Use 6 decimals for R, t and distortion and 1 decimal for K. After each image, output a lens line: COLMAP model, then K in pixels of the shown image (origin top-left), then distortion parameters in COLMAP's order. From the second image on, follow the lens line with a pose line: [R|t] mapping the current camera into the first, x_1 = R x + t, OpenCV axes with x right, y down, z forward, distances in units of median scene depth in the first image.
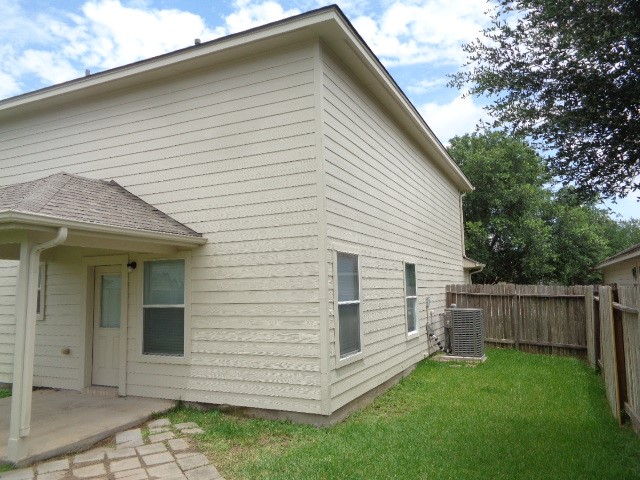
lens RADIAL K [[483.6, 0, 321.1], [0, 483.6, 238.8], [0, 0, 1]] dist [-0.005527, 0.015934]
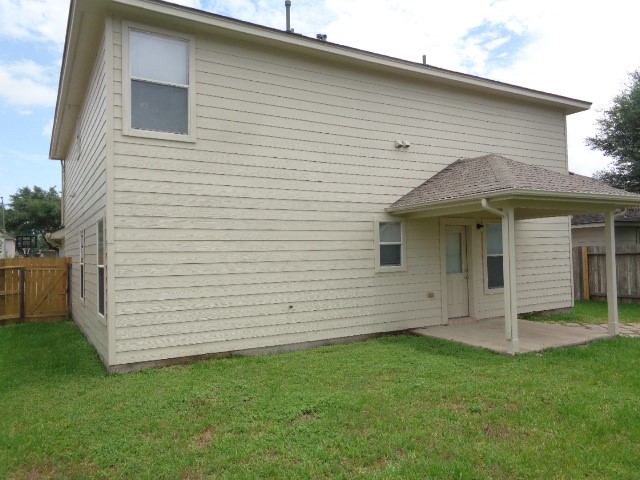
lens RADIAL K [[483.6, 0, 321.4], [0, 483.6, 241.2], [0, 0, 1]] dist [-0.005527, 0.015934]
pose [[0.567968, 0.024104, 0.822698, -2.063059], [-0.072559, 0.997146, 0.020877, 0.116519], [-0.819846, -0.071552, 0.568095, 0.680259]]
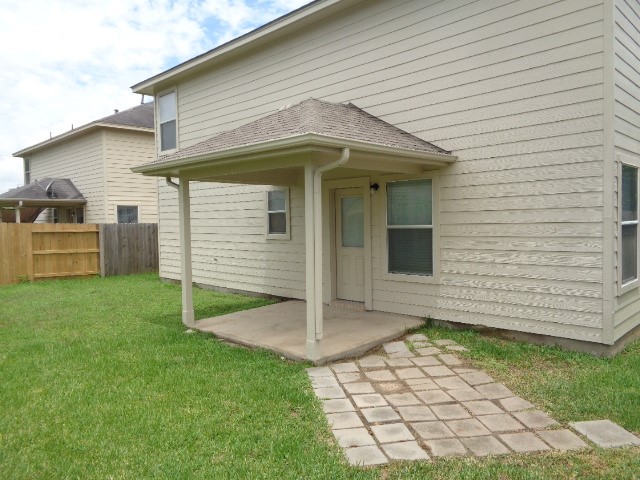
lens RADIAL K [[483.6, 0, 319.8], [0, 483.6, 241.1], [0, 0, 1]] dist [-0.005527, 0.015934]
pose [[0.940343, 0.013166, -0.339973, -0.175790], [0.040761, 0.987694, 0.150991, 0.010549], [0.337777, -0.155841, 0.928235, -0.001308]]
